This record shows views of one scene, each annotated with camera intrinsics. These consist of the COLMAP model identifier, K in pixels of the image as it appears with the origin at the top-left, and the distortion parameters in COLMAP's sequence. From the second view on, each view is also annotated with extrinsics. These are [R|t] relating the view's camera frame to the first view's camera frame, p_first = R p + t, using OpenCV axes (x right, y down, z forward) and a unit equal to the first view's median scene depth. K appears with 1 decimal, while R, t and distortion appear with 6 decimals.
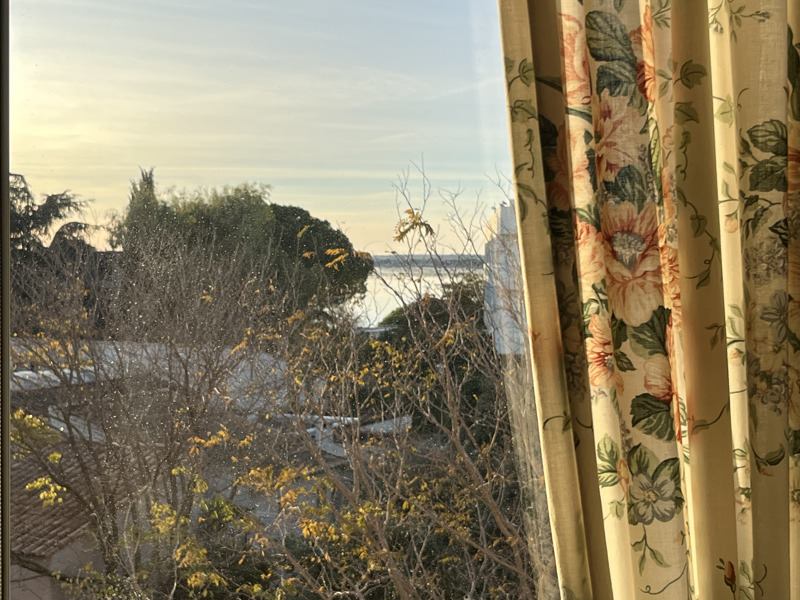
lens RADIAL K [[1281.4, 0, 399.4], [0, 1281.4, 299.0], [0, 0, 1]] dist [0.044342, 0.000000]
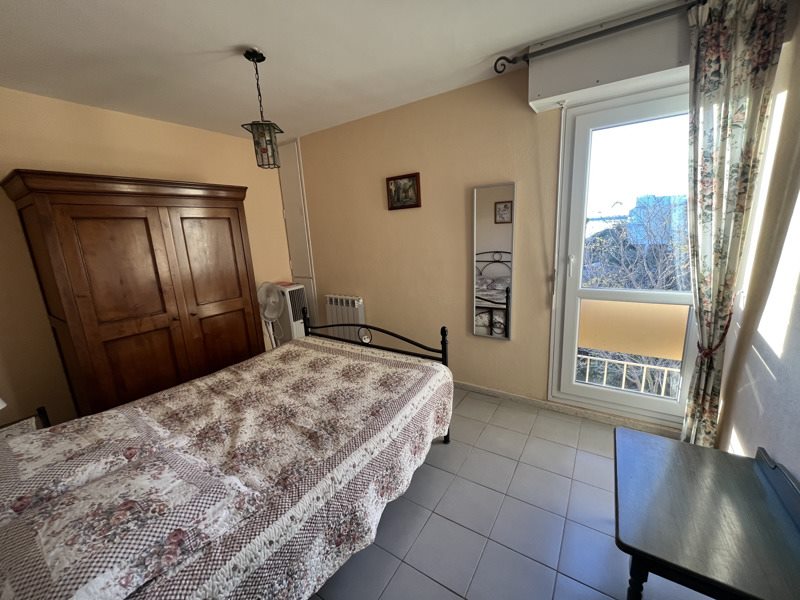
lens RADIAL K [[319.6, 0, 402.8], [0, 319.6, 301.1], [0, 0, 1]] dist [-0.004260, -0.000067]
pose [[0.865005, 0.056619, -0.498559, -0.375677], [0.042649, 0.981721, 0.185487, 0.200866], [0.499948, -0.181710, 0.846778, -1.503179]]
